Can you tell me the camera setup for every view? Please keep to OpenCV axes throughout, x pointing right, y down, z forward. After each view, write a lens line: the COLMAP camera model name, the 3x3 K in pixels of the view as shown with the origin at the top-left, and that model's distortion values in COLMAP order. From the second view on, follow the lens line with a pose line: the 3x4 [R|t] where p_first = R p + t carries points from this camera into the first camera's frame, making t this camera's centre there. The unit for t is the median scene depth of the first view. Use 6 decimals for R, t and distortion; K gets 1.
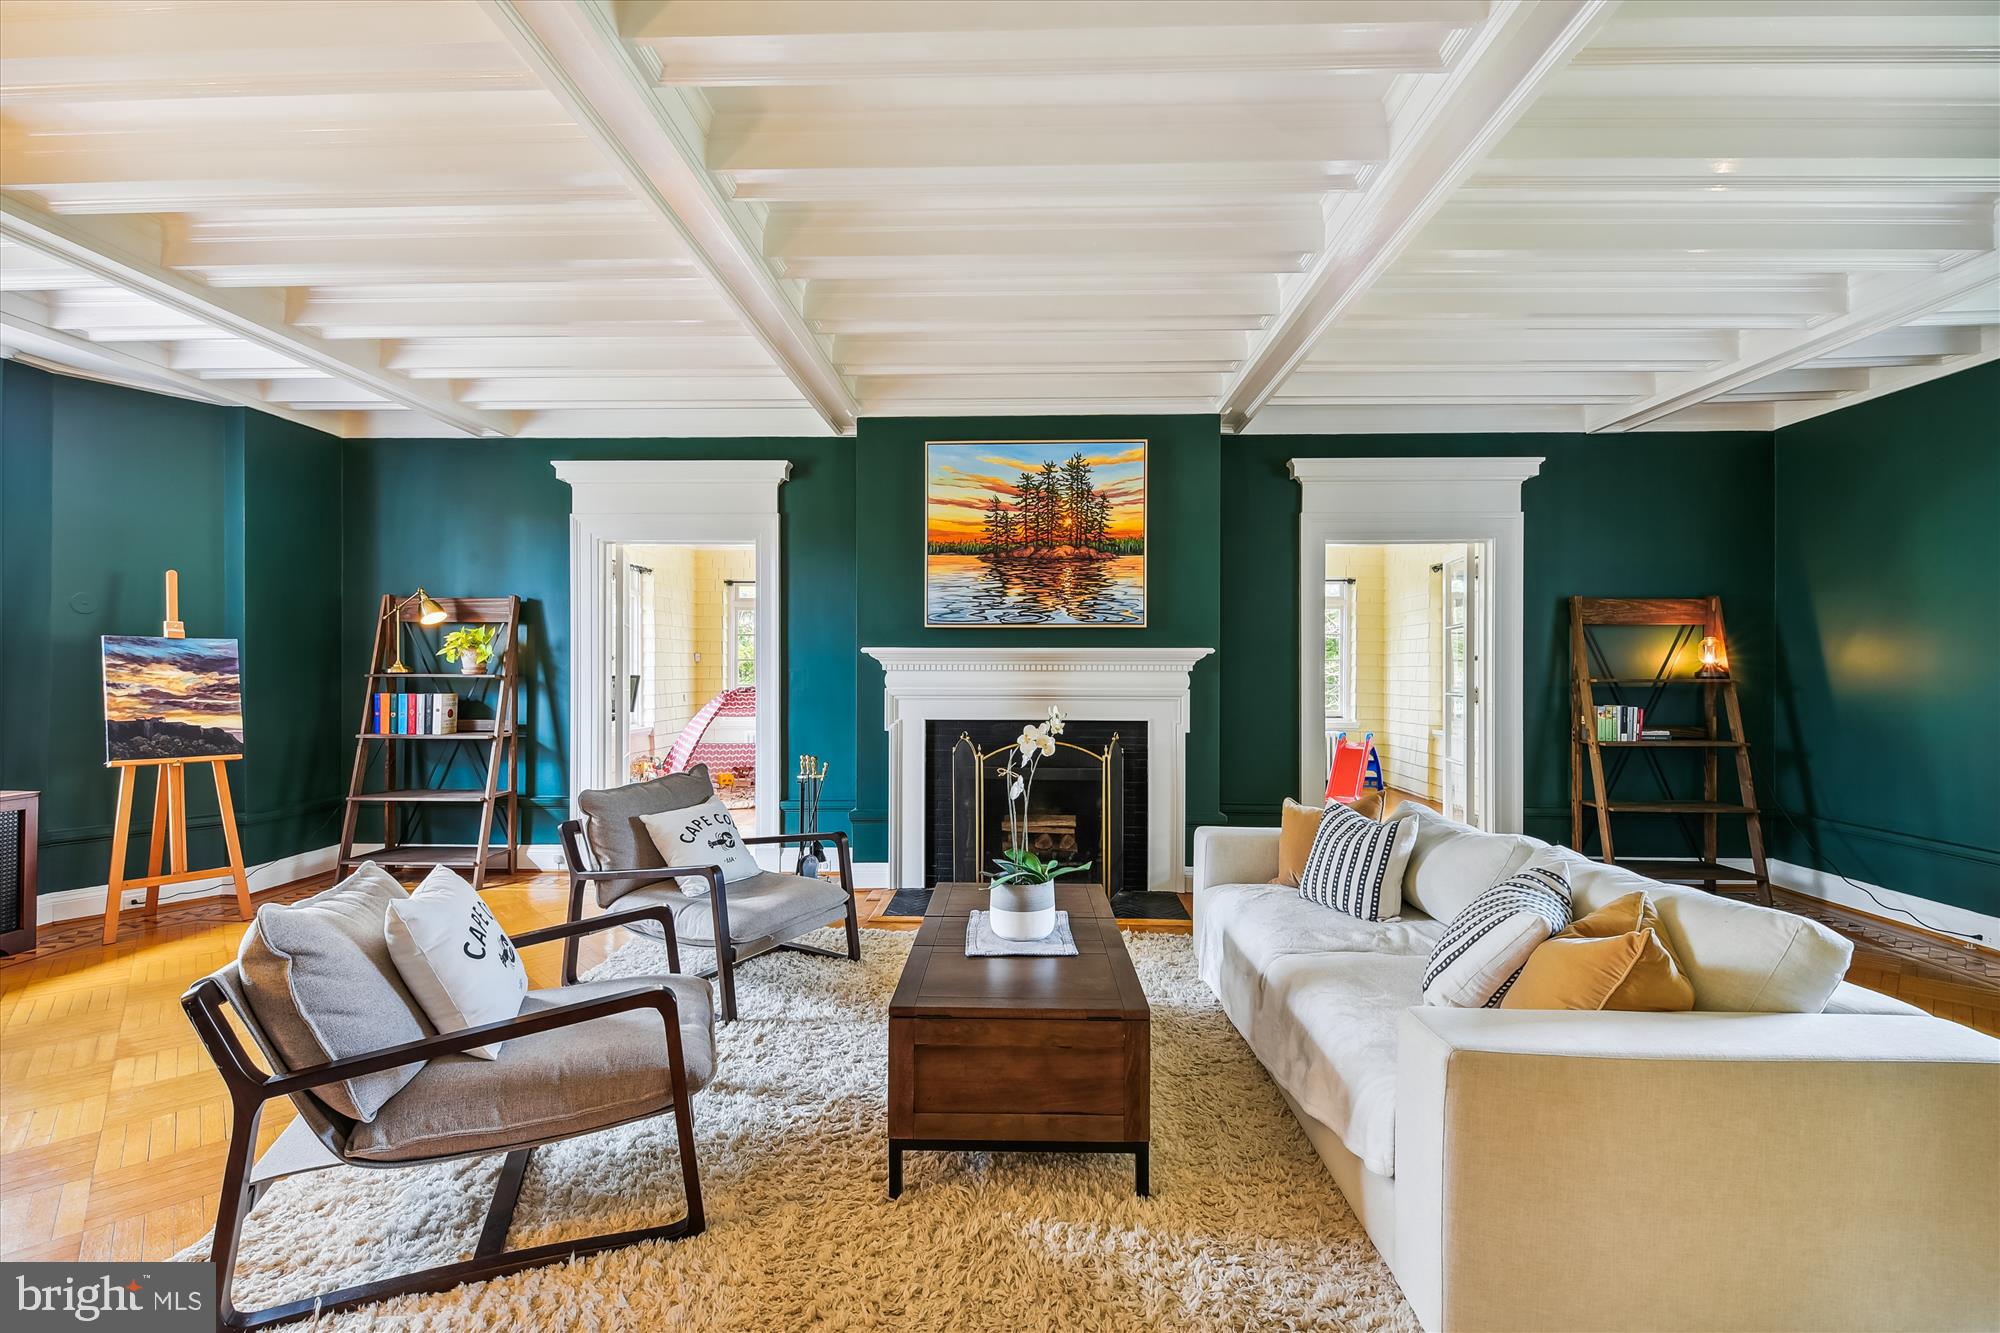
lens RADIAL K [[886.5, 0, 999.6], [0, 886.5, 682.0], [0, 0, 1]] dist [0.015866, 0.000074]
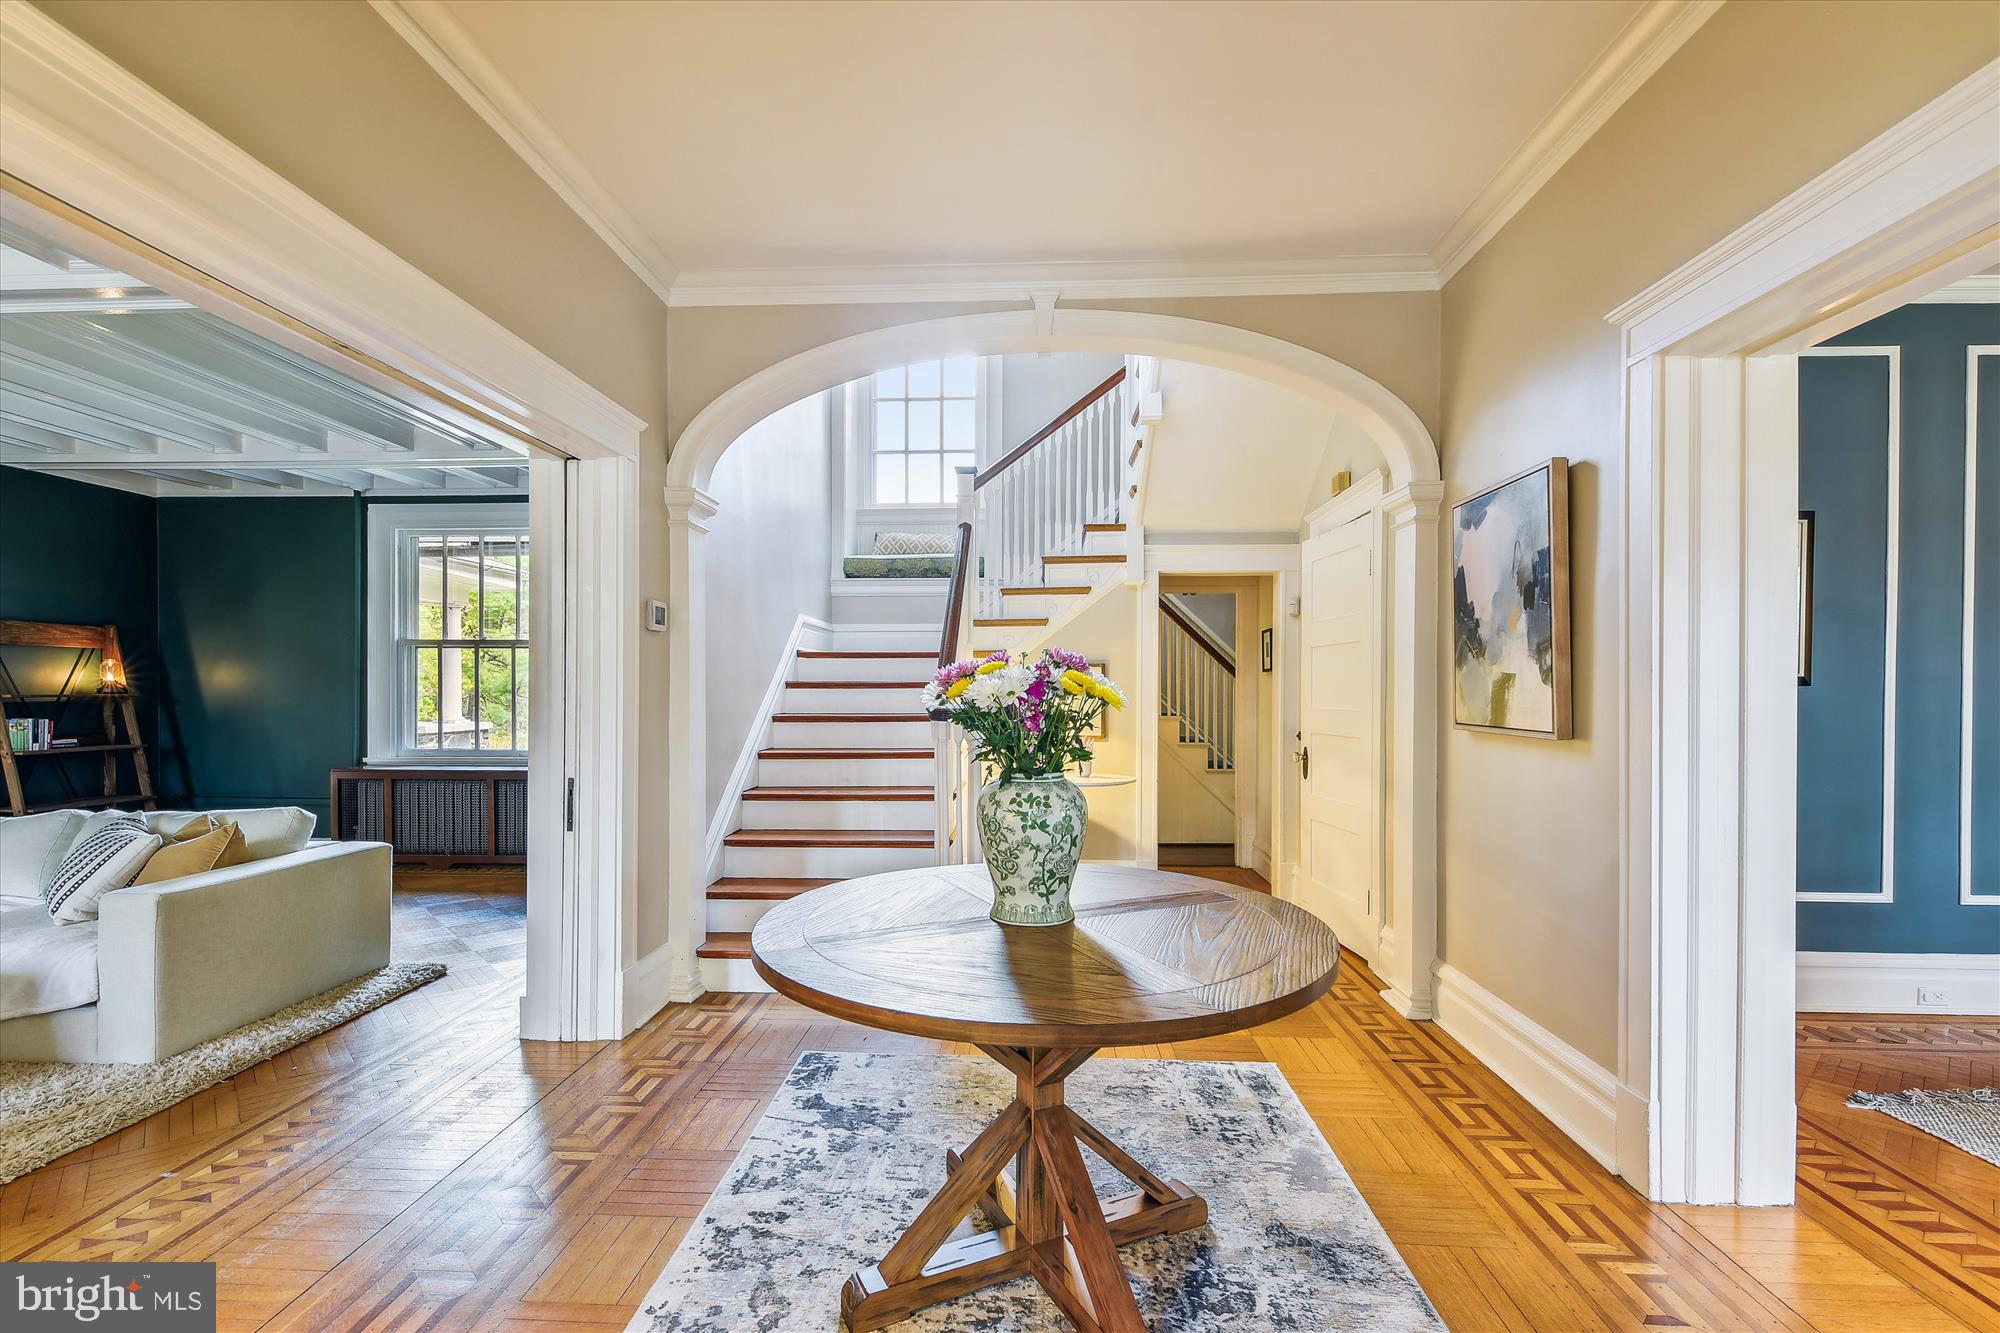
lens RADIAL K [[886.5, 0, 1000.2], [0, 886.5, 687.5], [0, 0, 1]] dist [0.015866, 0.000074]
pose [[0.028511, -0.002270, 0.999591, -0.387108], [0.012796, 0.999916, 0.001906, 0.000966], [-0.999512, 0.012737, 0.028538, -0.235539]]
